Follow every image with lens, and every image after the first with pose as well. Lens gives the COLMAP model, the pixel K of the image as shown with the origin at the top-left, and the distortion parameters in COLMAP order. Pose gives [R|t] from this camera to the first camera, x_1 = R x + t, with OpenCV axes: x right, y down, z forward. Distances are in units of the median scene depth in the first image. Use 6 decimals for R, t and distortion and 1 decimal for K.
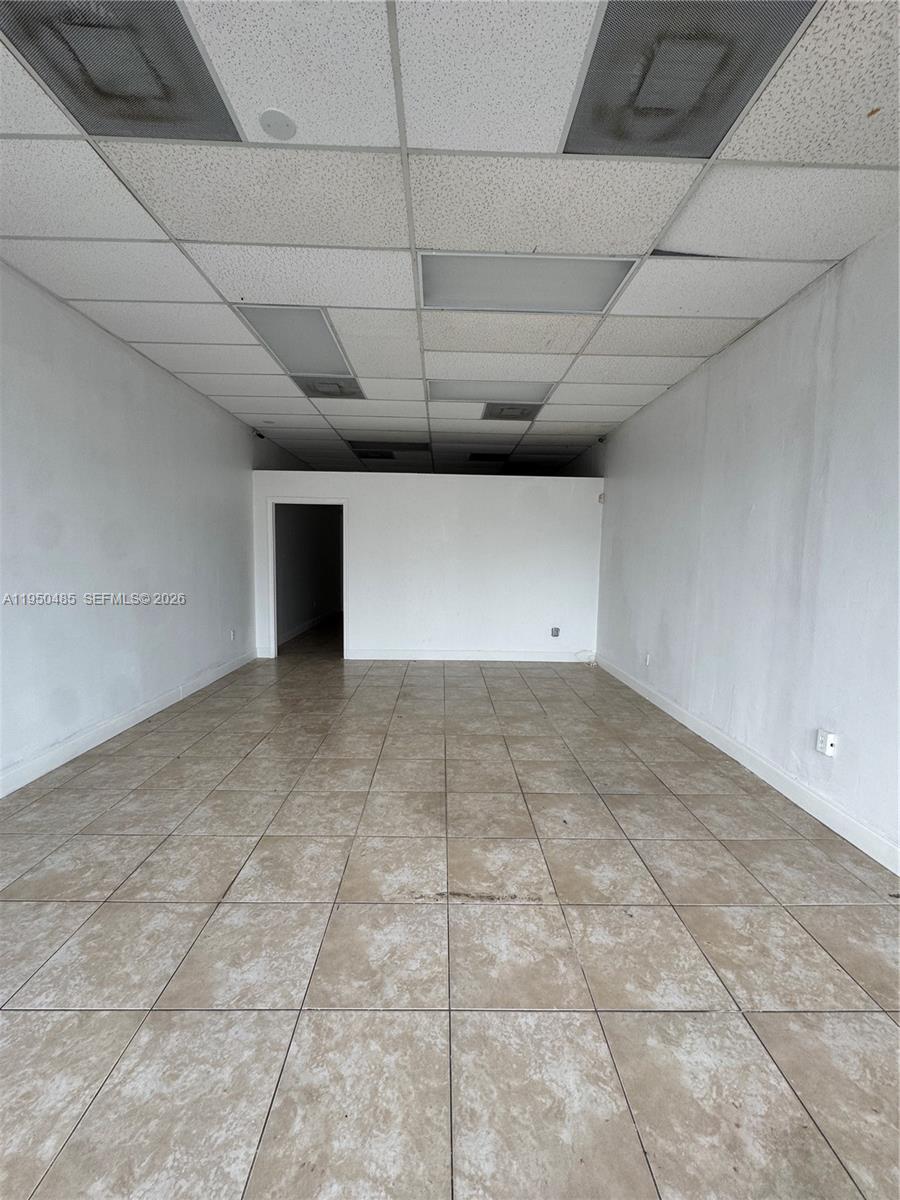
lens RADIAL K [[477.4, 0, 450.0], [0, 477.4, 600.0], [0, 0, 1]] dist [-0.004309, -0.000071]
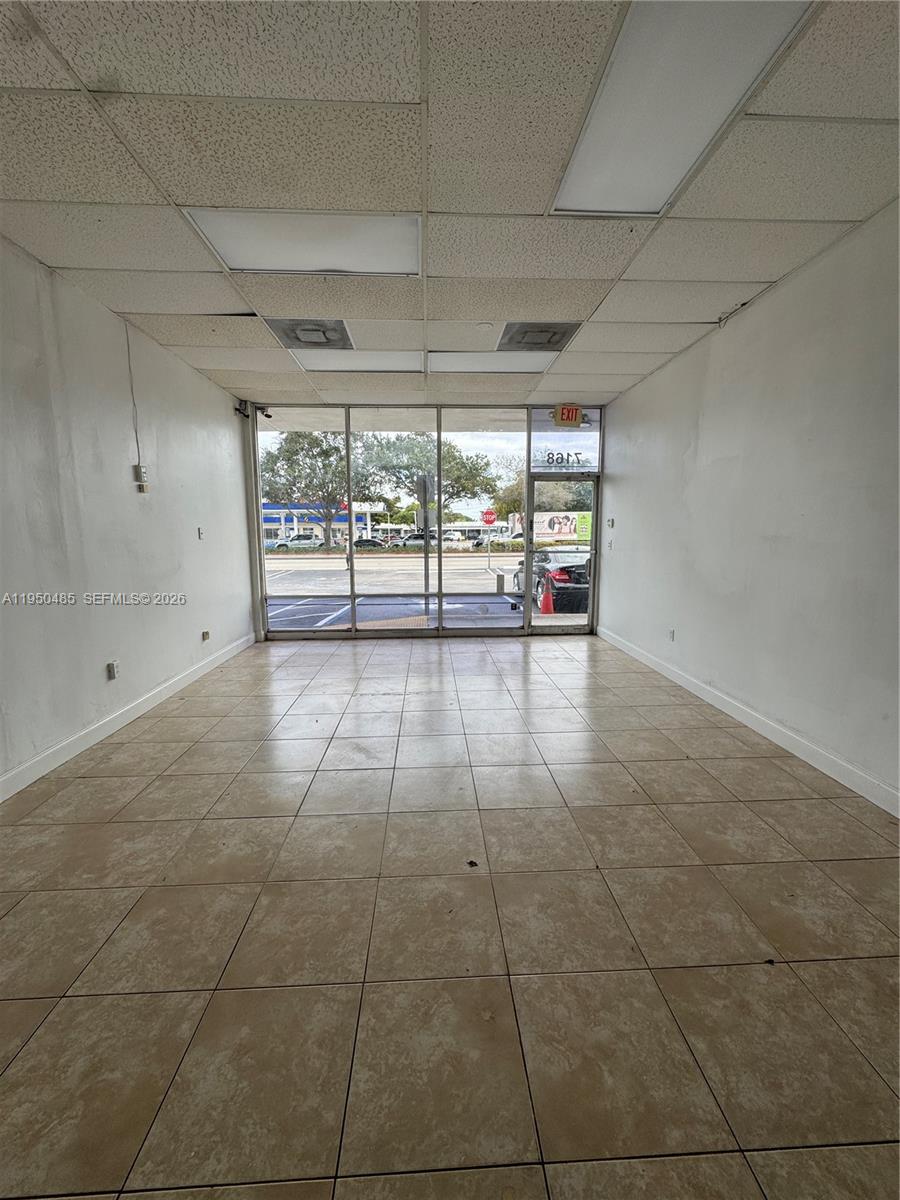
lens RADIAL K [[477.4, 0, 450.0], [0, 477.4, 600.0], [0, 0, 1]] dist [-0.004309, -0.000071]
pose [[-0.999556, -0.006760, -0.029023, -0.081562], [-0.013332, 0.972473, 0.232635, -0.160305], [0.026651, 0.232919, -0.972131, 1.716901]]
